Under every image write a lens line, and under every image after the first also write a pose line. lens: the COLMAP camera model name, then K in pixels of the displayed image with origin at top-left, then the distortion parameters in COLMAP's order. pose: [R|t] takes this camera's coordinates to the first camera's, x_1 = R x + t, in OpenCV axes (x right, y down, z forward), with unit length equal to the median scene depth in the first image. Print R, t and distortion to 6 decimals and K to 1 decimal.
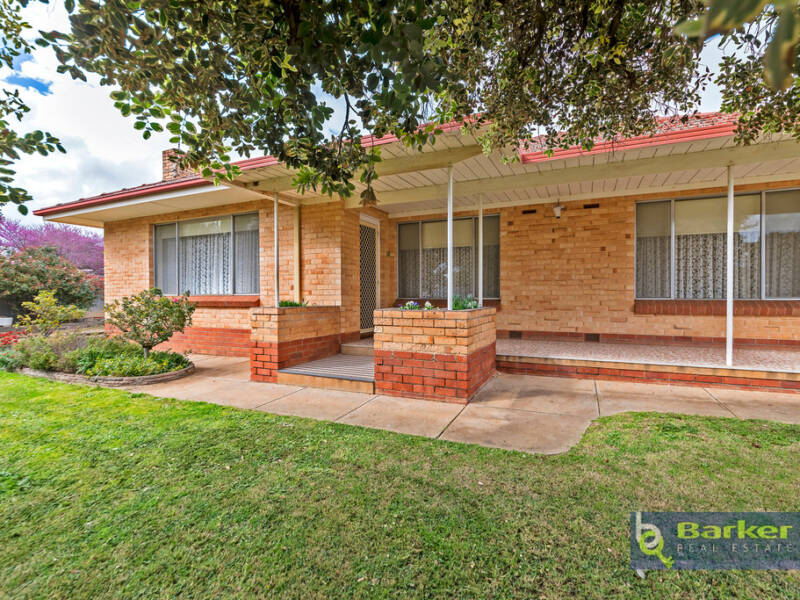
lens RADIAL K [[389.4, 0, 400.0], [0, 389.4, 300.0], [0, 0, 1]] dist [-0.001206, -0.000280]
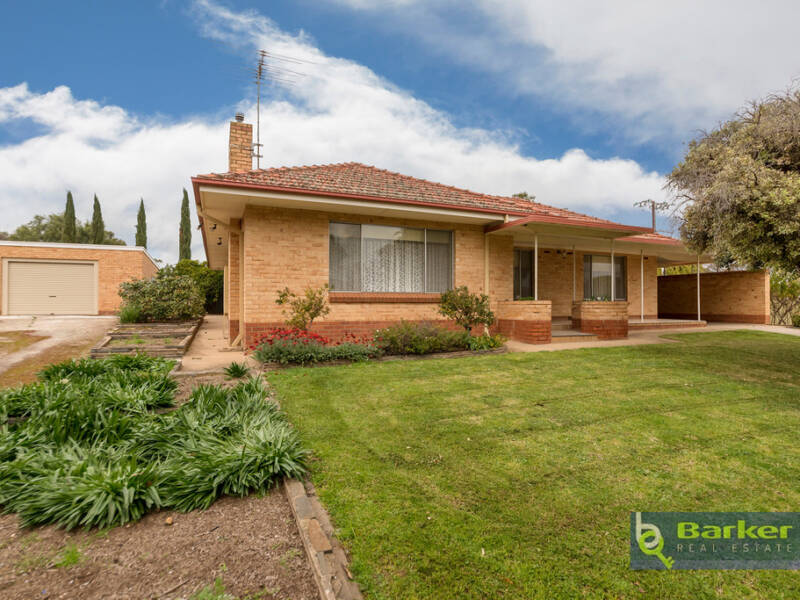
lens RADIAL K [[435.3, 0, 397.8], [0, 435.3, 299.4], [0, 0, 1]] dist [0.028552, -0.000199]
pose [[0.656828, 0.012834, 0.753931, -1.784358], [0.002971, 0.999803, -0.019608, 0.041179], [-0.754035, 0.015119, 0.656660, 0.175551]]
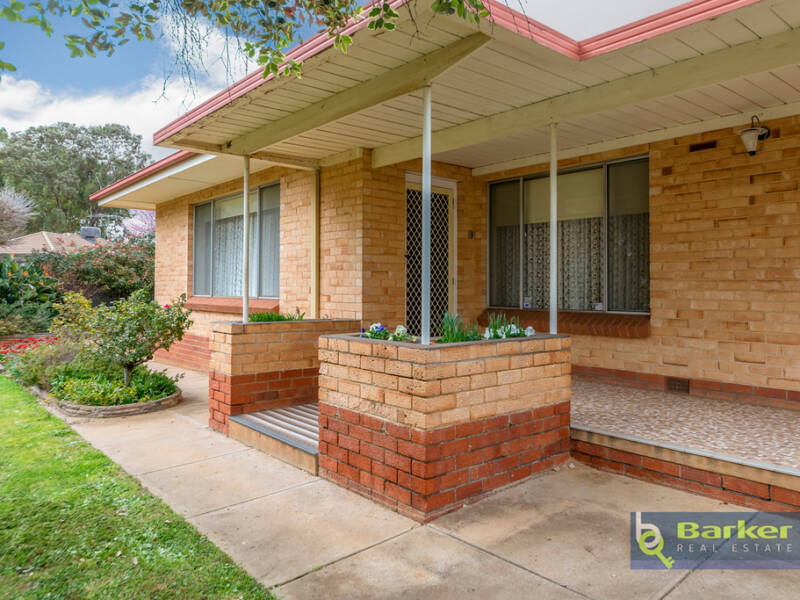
lens RADIAL K [[577.3, 0, 404.6], [0, 577.3, 274.1], [0, 0, 1]] dist [0.000528, -0.004287]
pose [[0.912381, -0.001744, -0.409339, 0.295541], [-0.012482, 0.999407, -0.032081, -0.030533], [0.409152, 0.034380, 0.911818, 0.159344]]
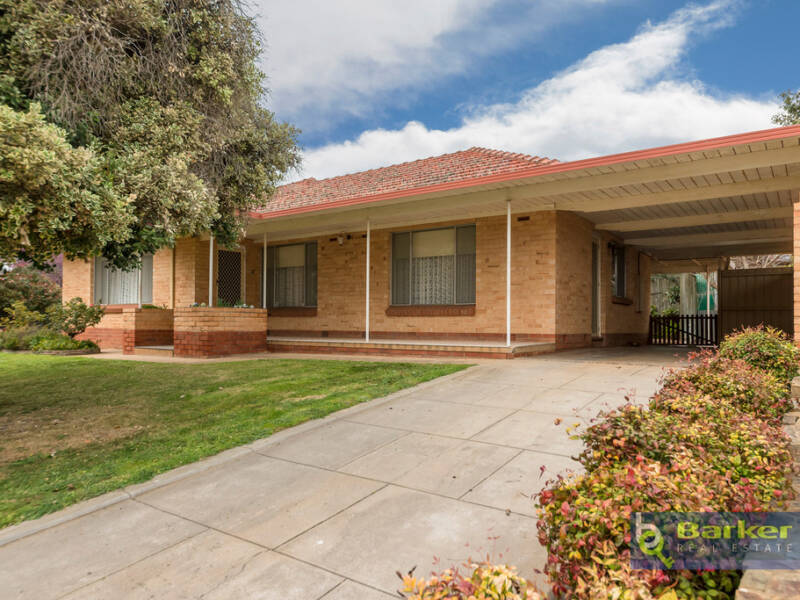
lens RADIAL K [[595.6, 0, 401.8], [0, 595.6, 314.8], [0, 0, 1]] dist [0.003939, 0.000954]
pose [[0.979177, 0.005728, -0.202928, 1.004162], [-0.011391, 0.999577, -0.026748, 0.080332], [0.202689, 0.028503, 0.978828, -0.943982]]
